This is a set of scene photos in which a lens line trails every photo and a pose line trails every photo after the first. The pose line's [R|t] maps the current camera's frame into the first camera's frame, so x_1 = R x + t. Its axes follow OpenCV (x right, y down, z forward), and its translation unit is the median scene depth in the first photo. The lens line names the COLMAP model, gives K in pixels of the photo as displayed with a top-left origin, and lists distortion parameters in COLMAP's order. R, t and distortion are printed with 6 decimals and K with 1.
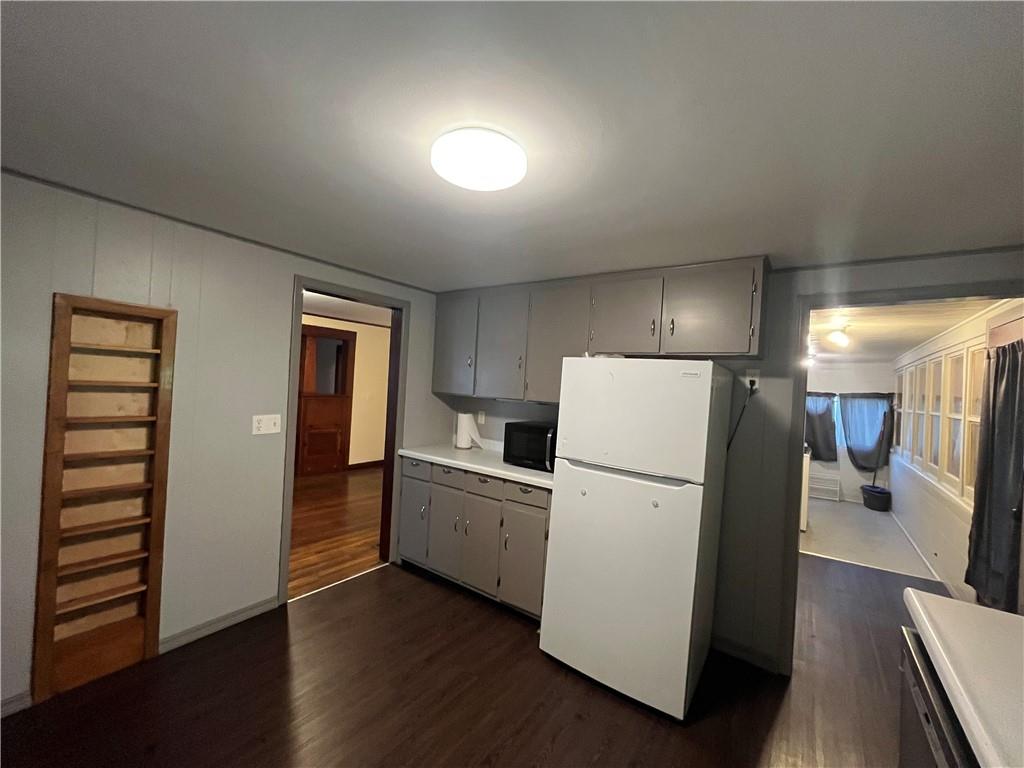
lens RADIAL K [[413.7, 0, 508.3], [0, 413.7, 383.2], [0, 0, 1]] dist [-0.003626, 0.000418]
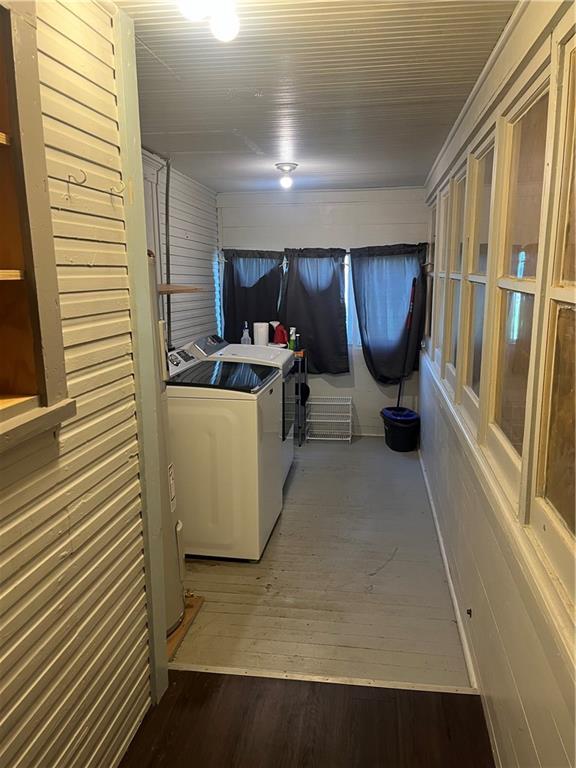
lens RADIAL K [[578.4, 0, 290.4], [0, 578.4, 387.4], [0, 0, 1]] dist [0.016185, 0.003059]
pose [[0.880003, -0.149115, 0.450954, 0.380525], [0.046593, 0.971963, 0.230472, 0.023299], [-0.472677, -0.181805, 0.862278, 0.364682]]
